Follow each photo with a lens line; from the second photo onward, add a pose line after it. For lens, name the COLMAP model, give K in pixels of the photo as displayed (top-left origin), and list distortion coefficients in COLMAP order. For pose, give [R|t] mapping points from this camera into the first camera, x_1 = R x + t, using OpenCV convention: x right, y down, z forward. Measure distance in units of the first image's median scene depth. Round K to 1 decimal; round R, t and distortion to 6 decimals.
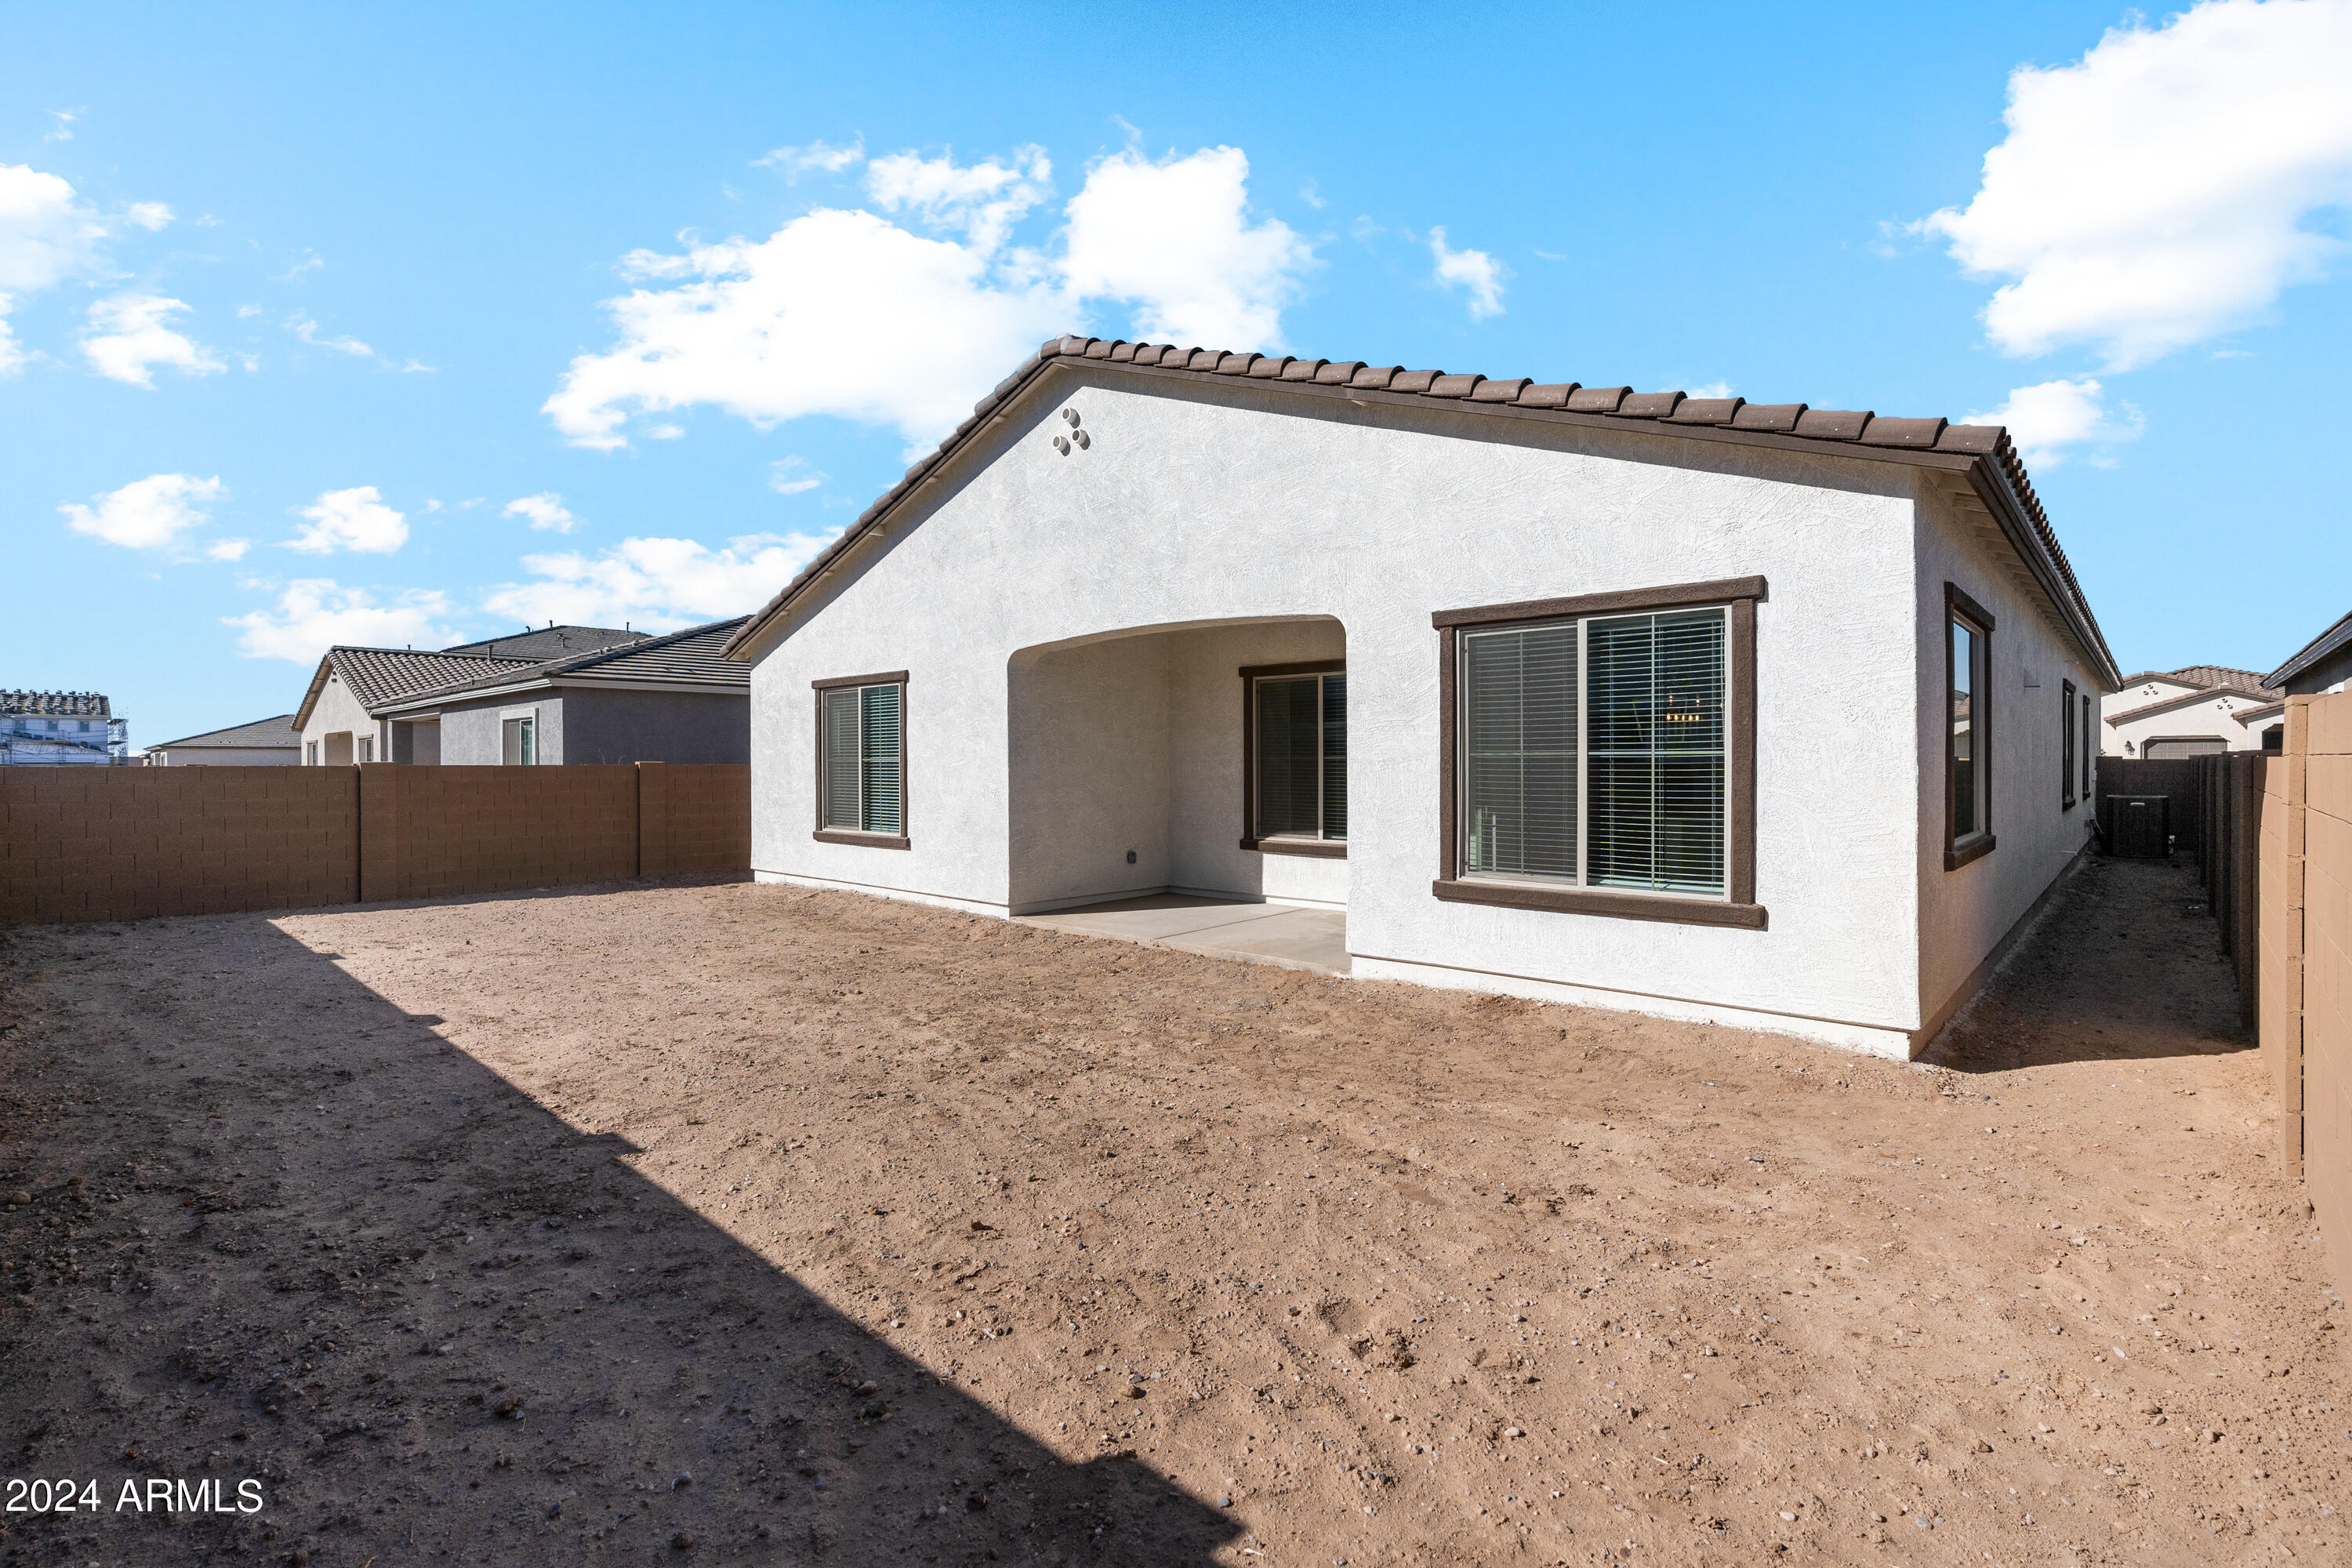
lens RADIAL K [[1090.0, 0, 1158.7], [0, 1090.0, 765.8], [0, 0, 1]] dist [-0.011724, 0.002159]
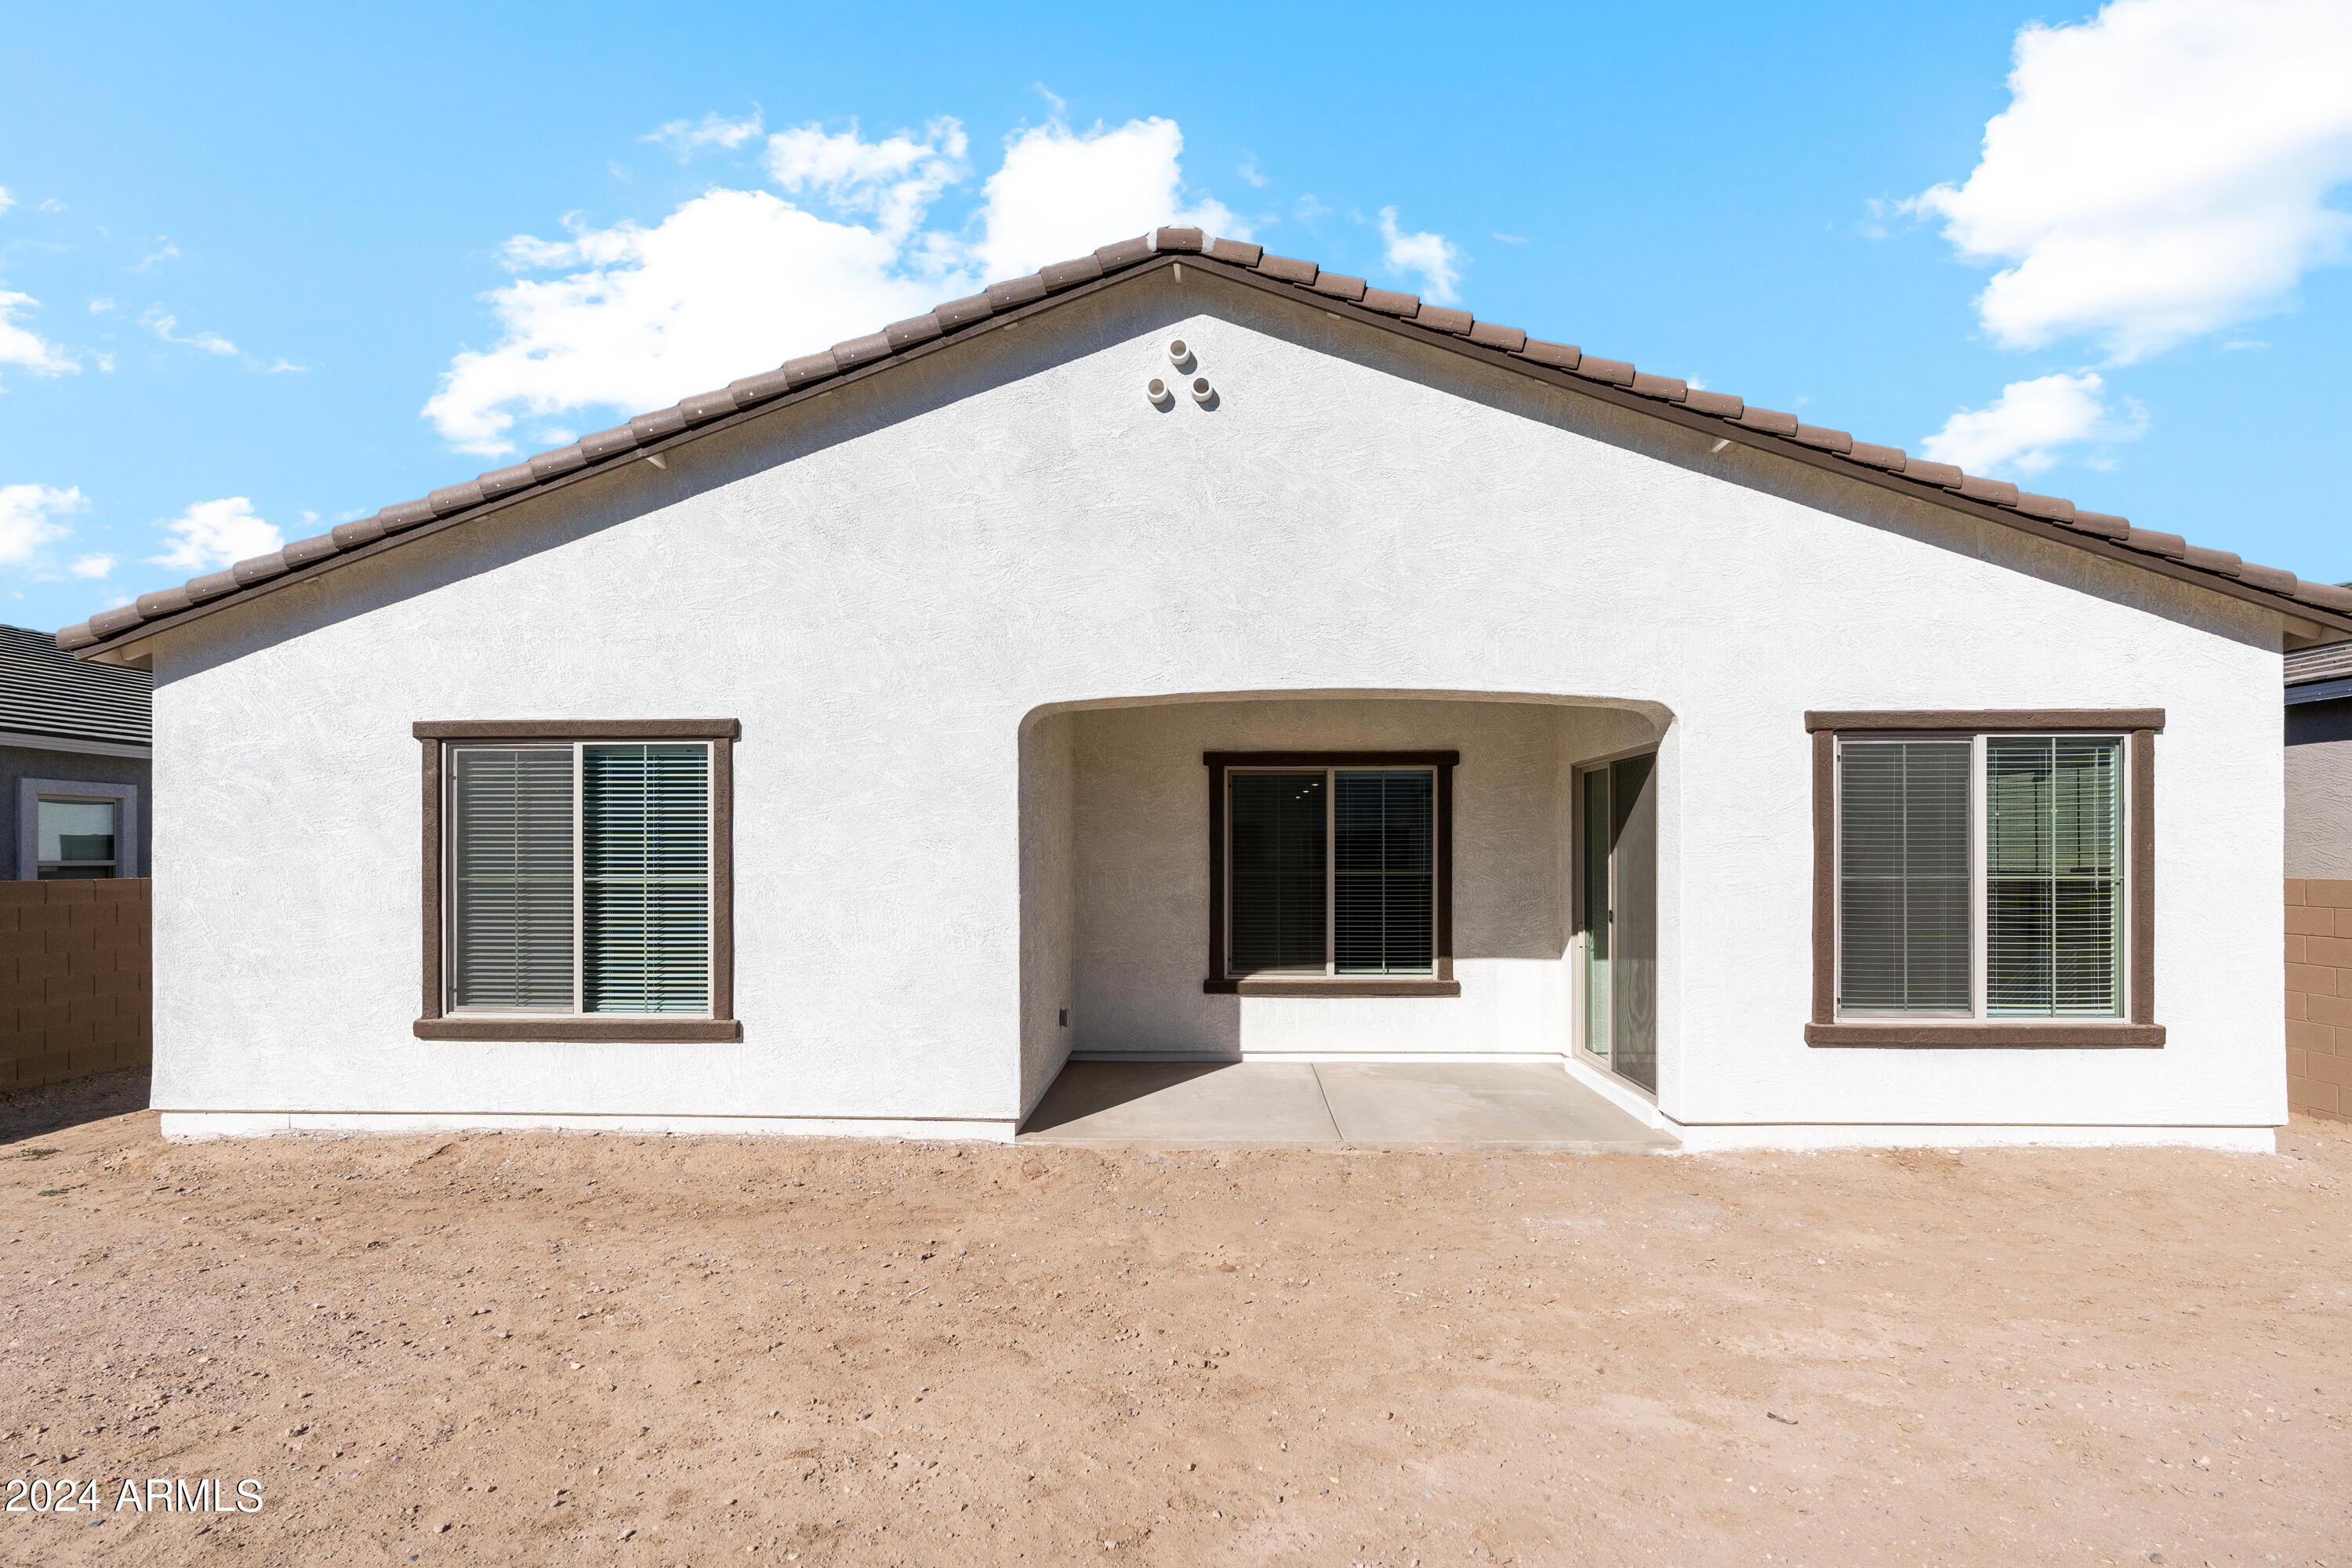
lens RADIAL K [[1090.0, 0, 1166.6], [0, 1090.0, 876.2], [0, 0, 1]] dist [-0.011724, 0.002159]
pose [[0.748602, 0.009061, 0.662958, -0.515076], [-0.000122, 0.999908, -0.013528, 0.000459], [-0.663020, 0.010047, 0.748534, 0.519567]]
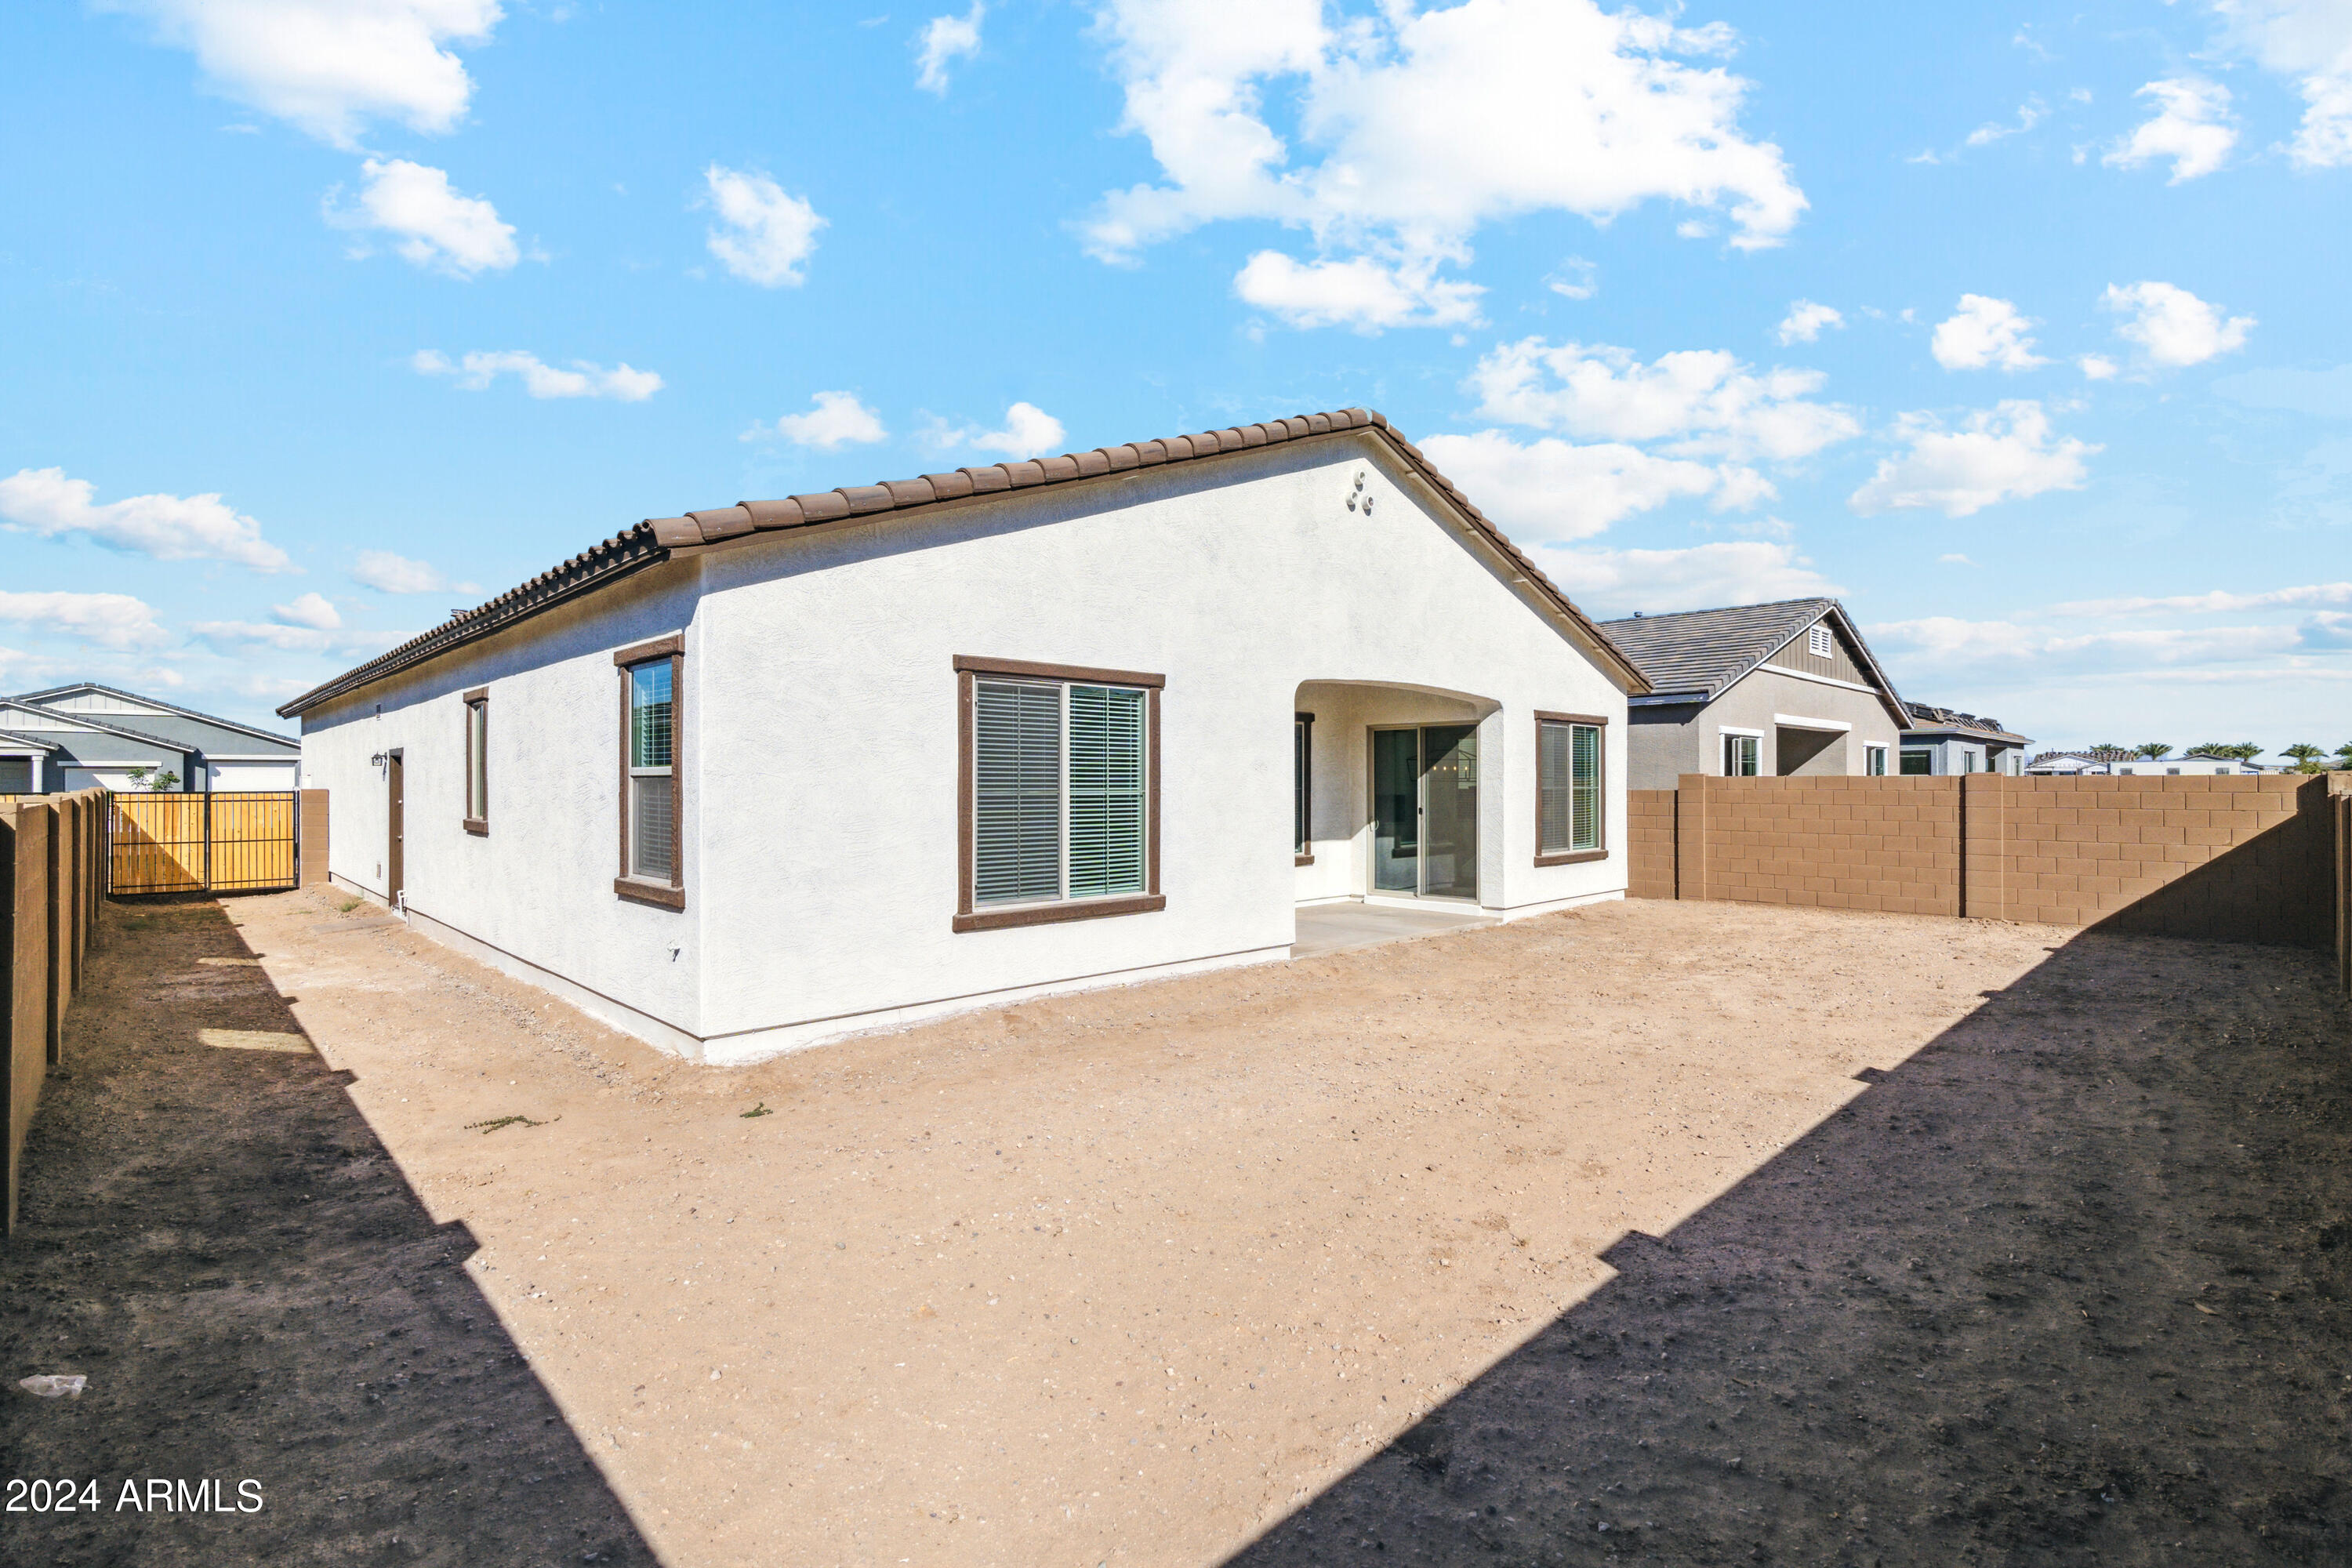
lens RADIAL K [[1090.0, 0, 1169.3], [0, 1090.0, 789.8], [0, 0, 1]] dist [-0.011724, 0.002159]
pose [[0.035436, 0.010033, 0.999322, -1.176936], [0.014612, 0.999838, -0.010557, 0.001390], [-0.999265, 0.014976, 0.035283, 1.151948]]
